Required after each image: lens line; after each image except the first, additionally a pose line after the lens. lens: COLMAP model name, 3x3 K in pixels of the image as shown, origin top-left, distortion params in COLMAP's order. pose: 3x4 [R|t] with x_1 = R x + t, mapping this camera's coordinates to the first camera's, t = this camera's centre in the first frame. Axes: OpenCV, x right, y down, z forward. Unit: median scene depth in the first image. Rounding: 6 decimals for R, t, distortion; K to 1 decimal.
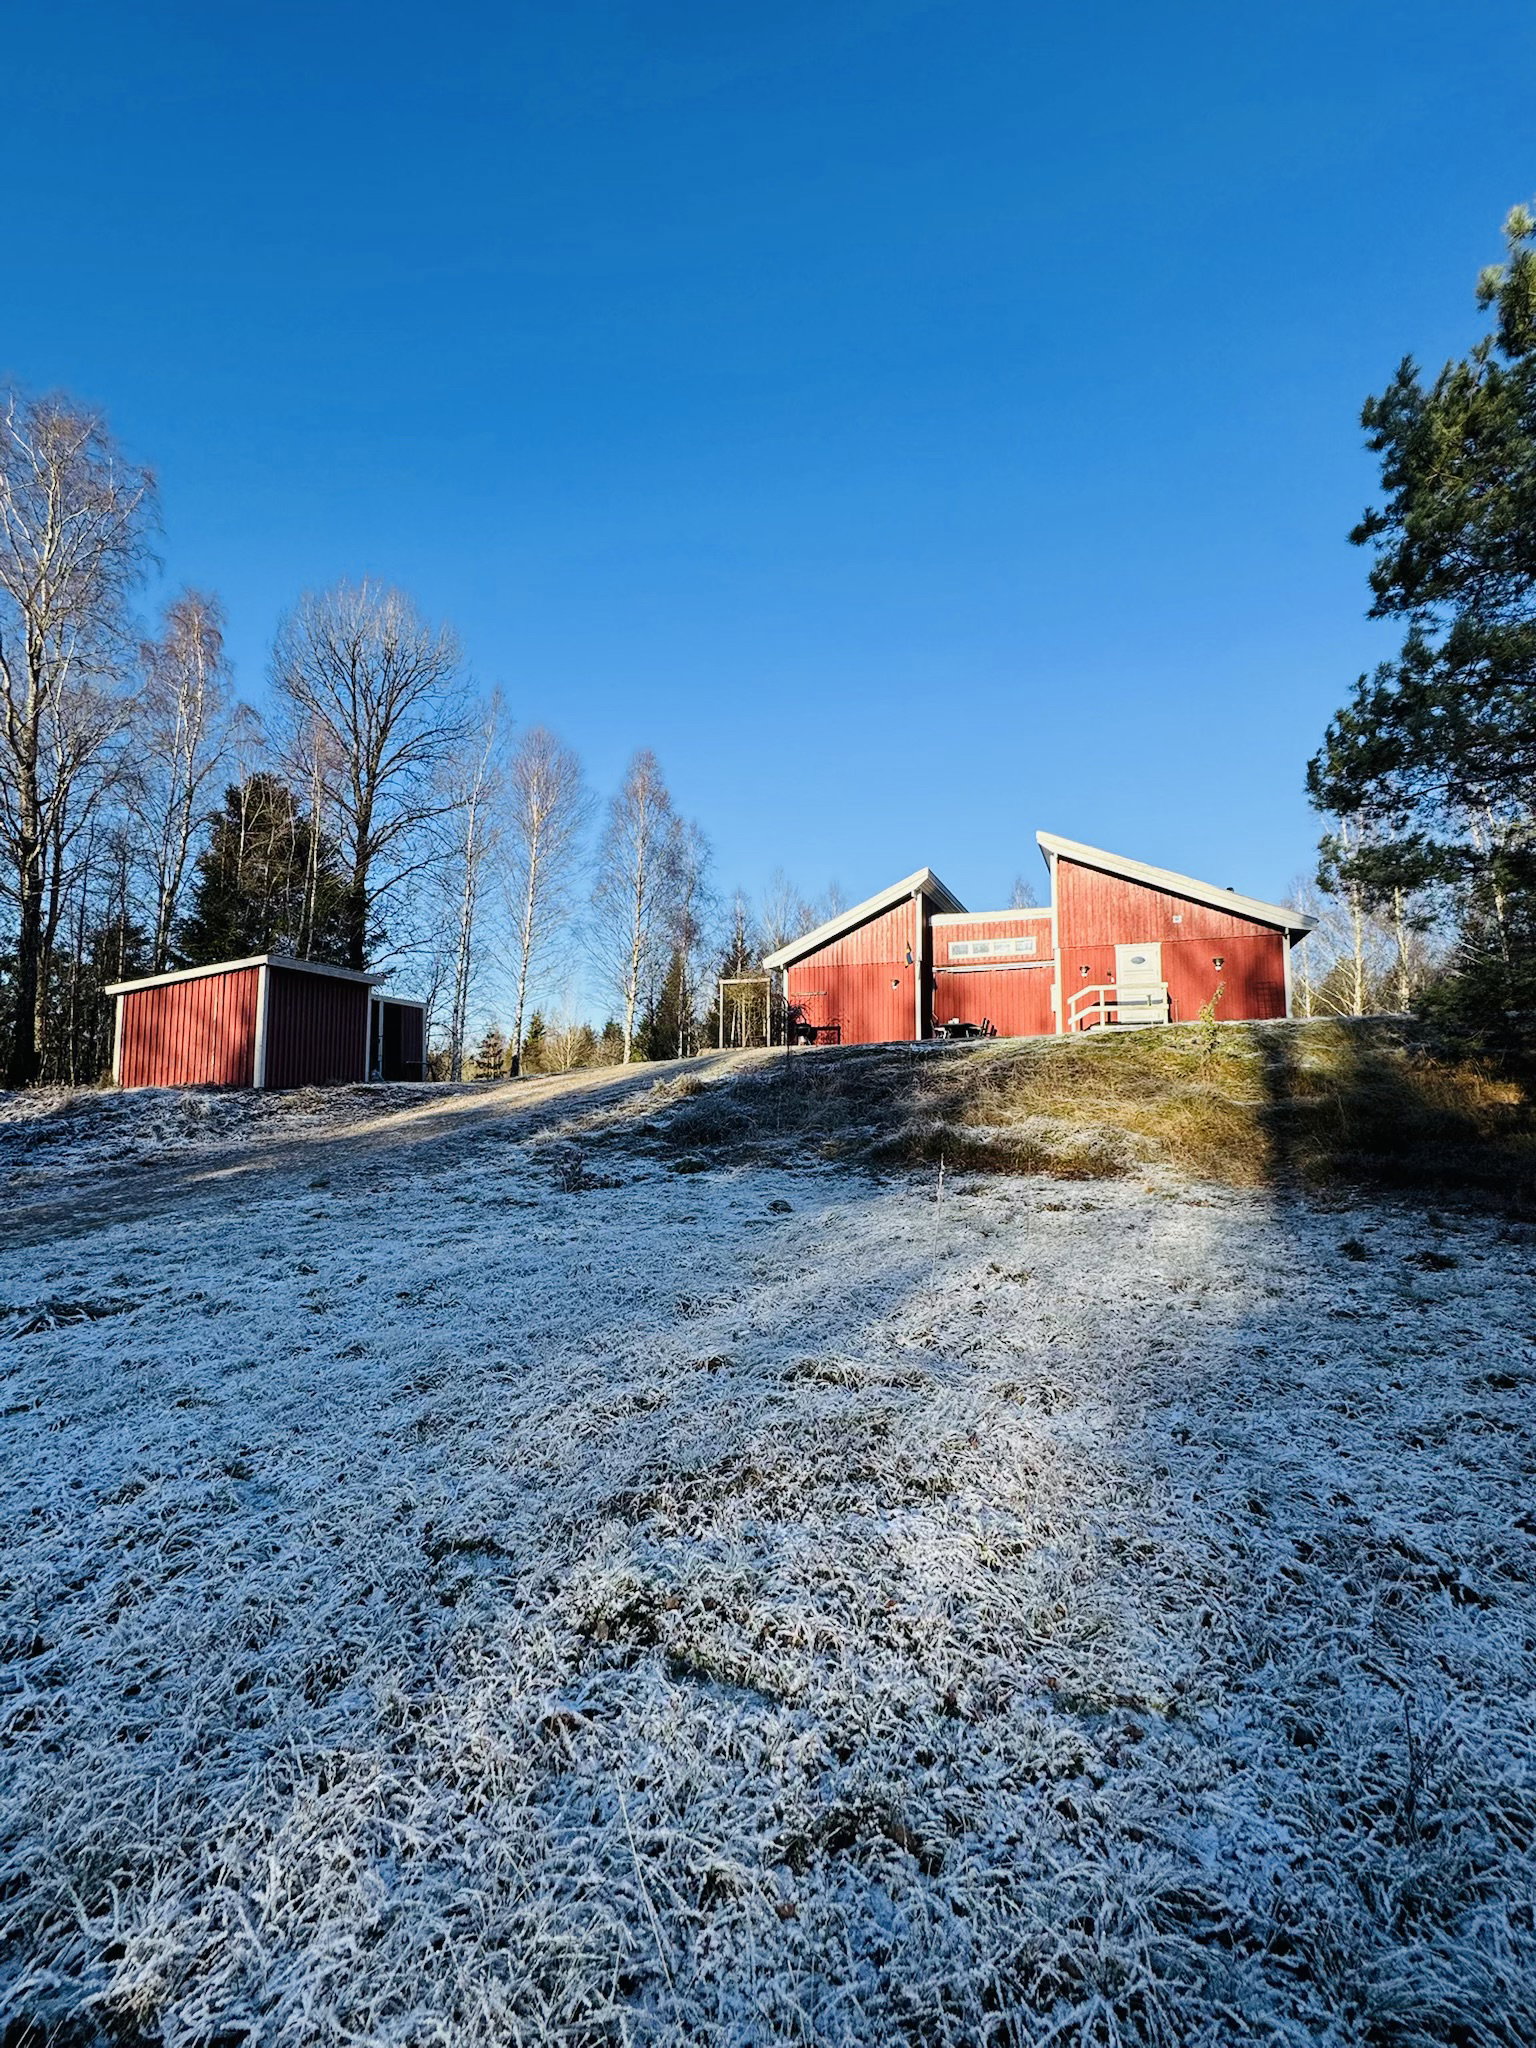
lens RADIAL K [[822.3, 0, 768.0], [0, 822.3, 1024.0], [0, 0, 1]] dist [0.015292, 0.000036]
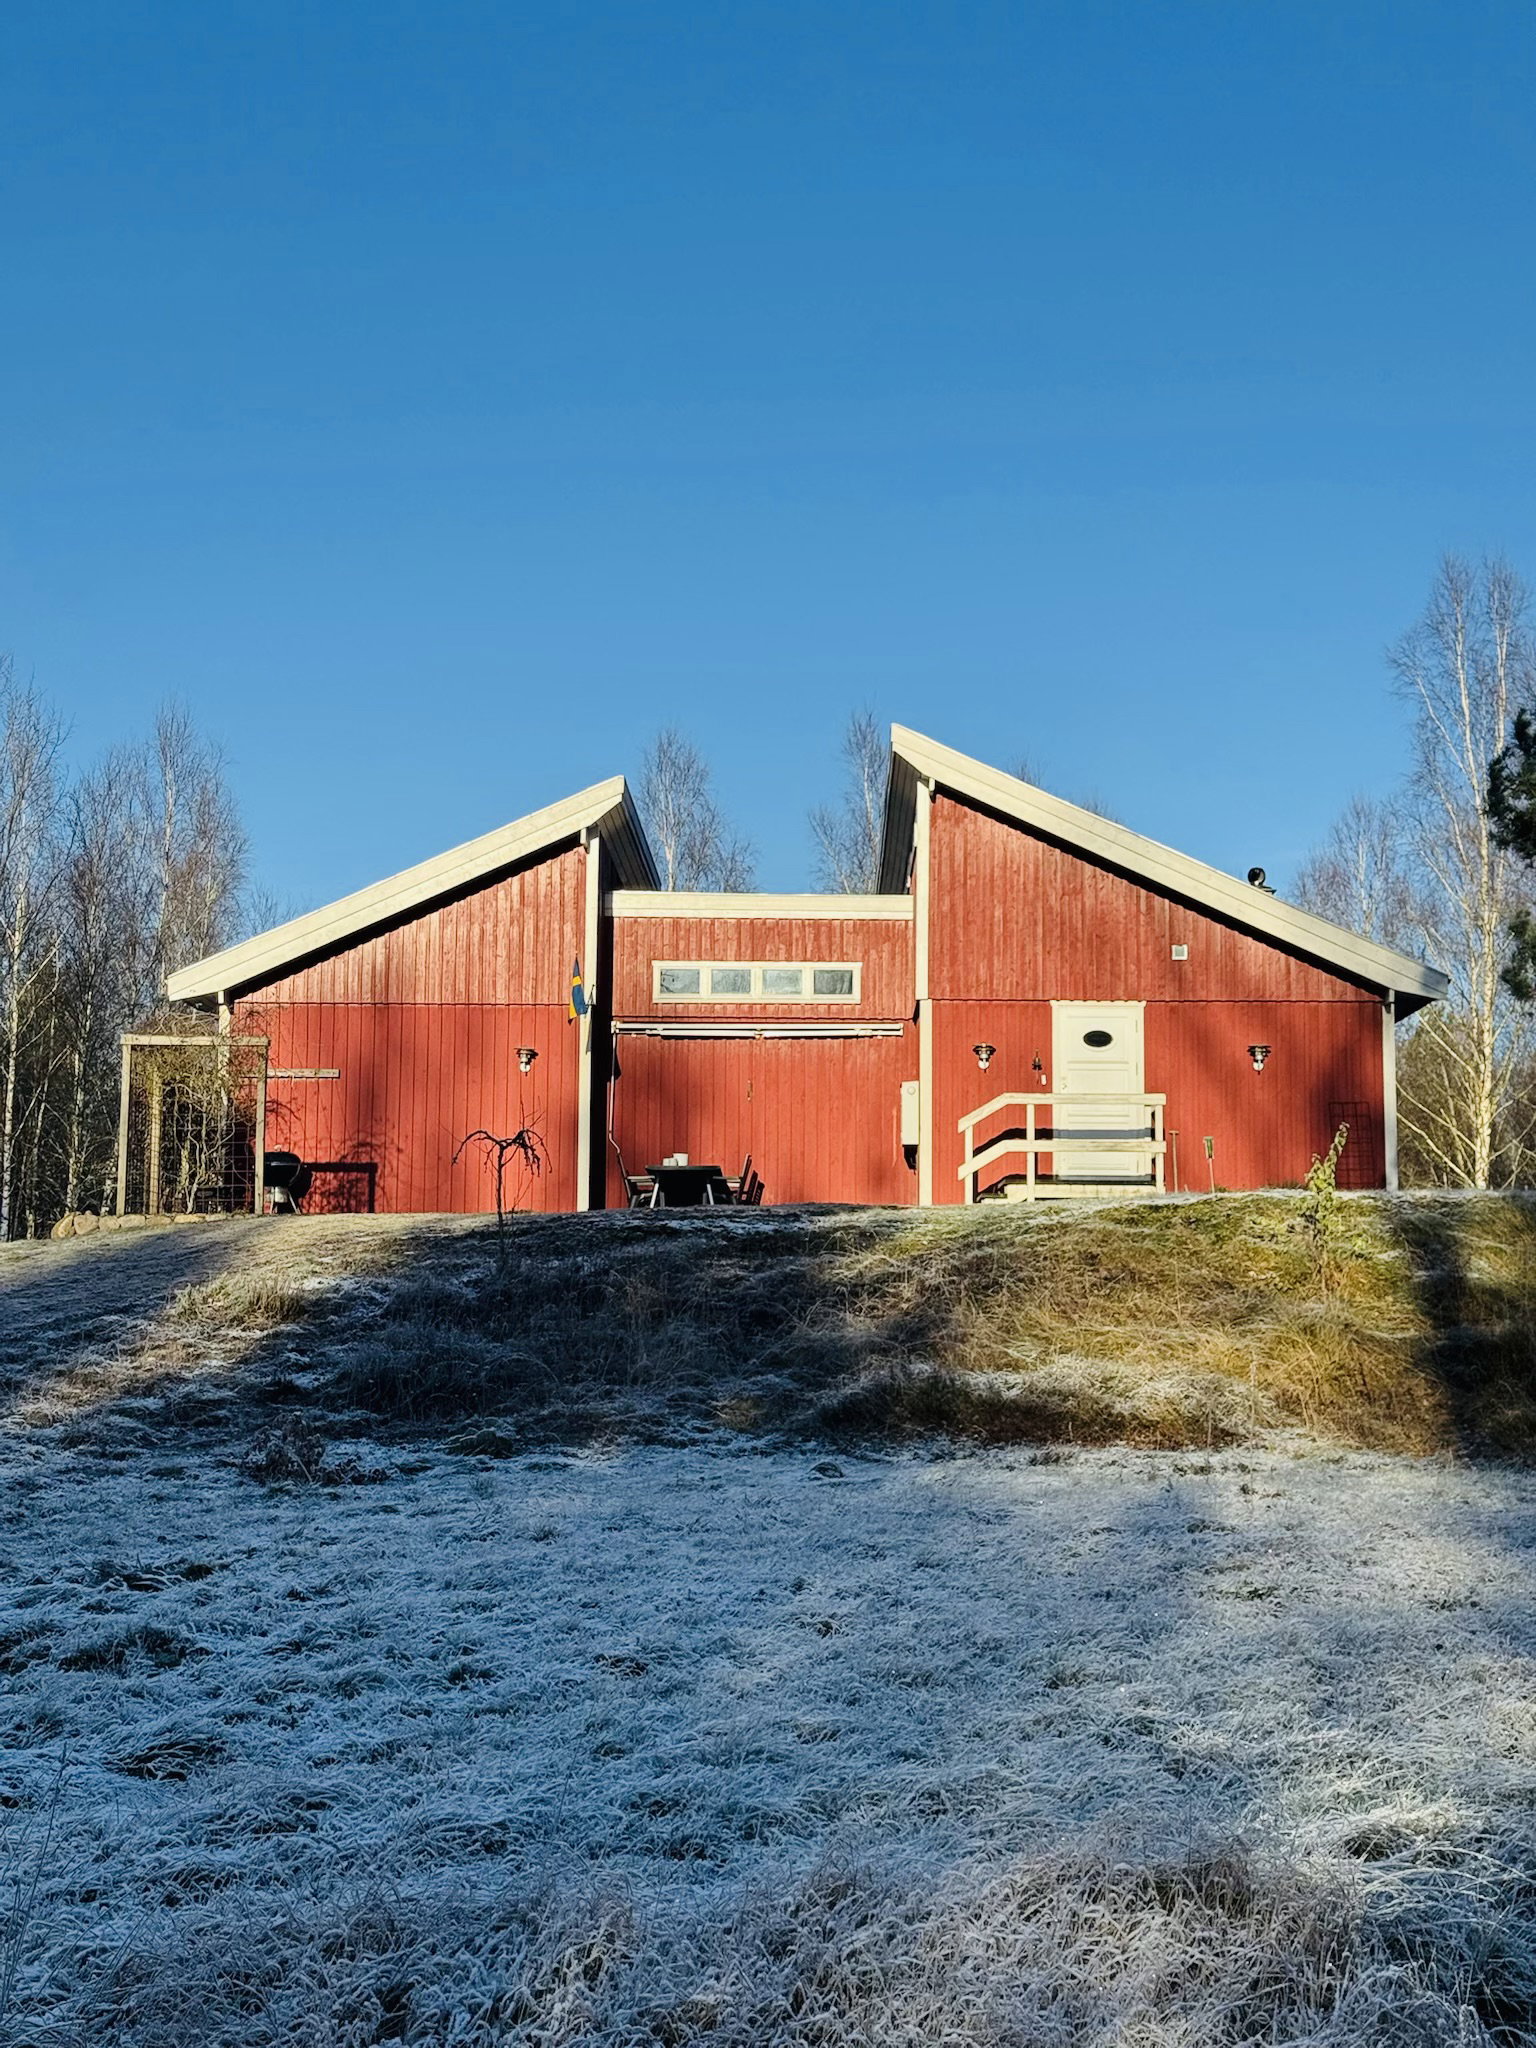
lens RADIAL K [[2812.3, 0, 768.0], [0, 2812.3, 1024.0], [0, 0, 1]] dist [0.217879, 0.004672]
pose [[0.926552, 0.050002, 0.372828, -0.285900], [-0.034919, 0.998279, -0.047104, -0.007400], [-0.374542, 0.030626, 0.926704, -0.344242]]
